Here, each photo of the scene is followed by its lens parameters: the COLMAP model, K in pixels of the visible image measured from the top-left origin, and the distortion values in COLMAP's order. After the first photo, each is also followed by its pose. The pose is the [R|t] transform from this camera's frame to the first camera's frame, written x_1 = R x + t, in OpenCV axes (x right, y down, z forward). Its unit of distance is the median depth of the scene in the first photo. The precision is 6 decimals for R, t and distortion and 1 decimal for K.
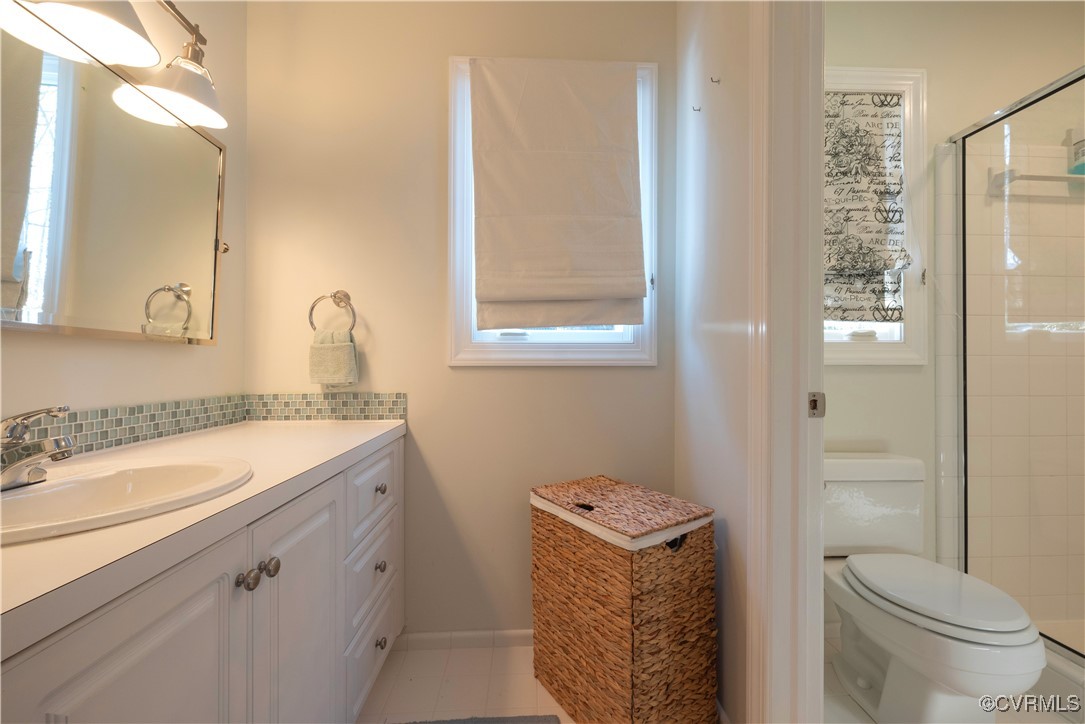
lens RADIAL K [[469.7, 0, 543.3], [0, 469.7, 355.8], [0, 0, 1]] dist [-0.003013, 0.000103]
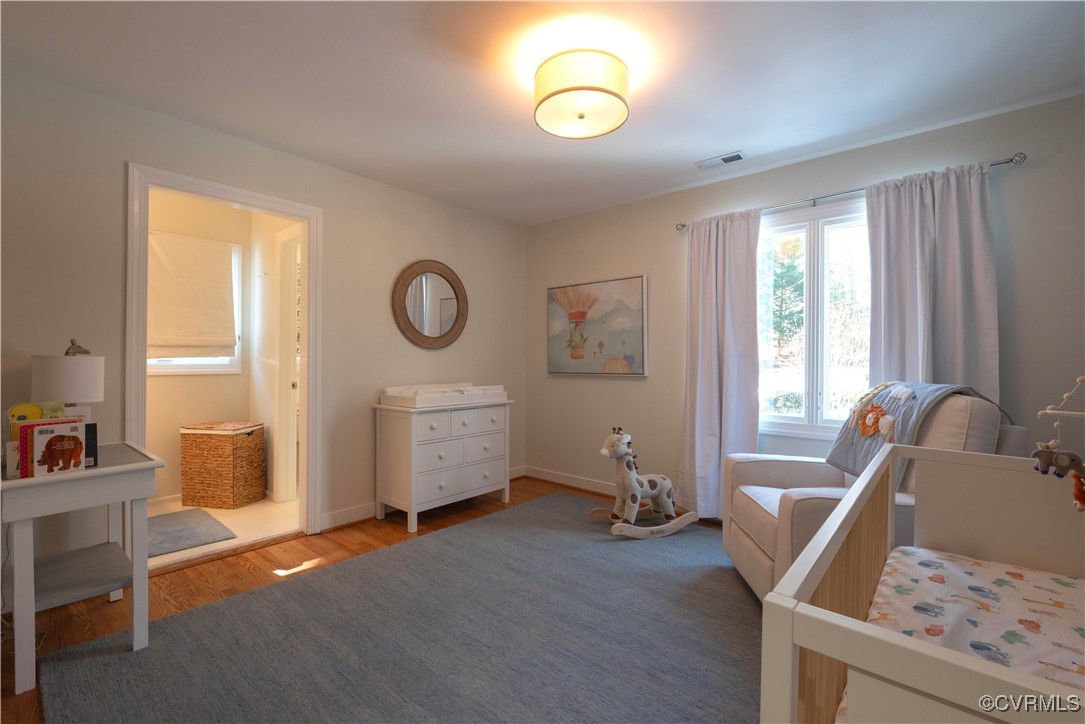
lens RADIAL K [[477.3, 0, 542.4], [0, 477.3, 358.7], [0, 0, 1]] dist [0.003030, -0.000026]
pose [[0.682581, 0.003300, 0.730802, -0.549895], [-0.005229, 0.999986, 0.000368, -0.073293], [-0.730791, -0.004073, 0.682589, -2.001715]]
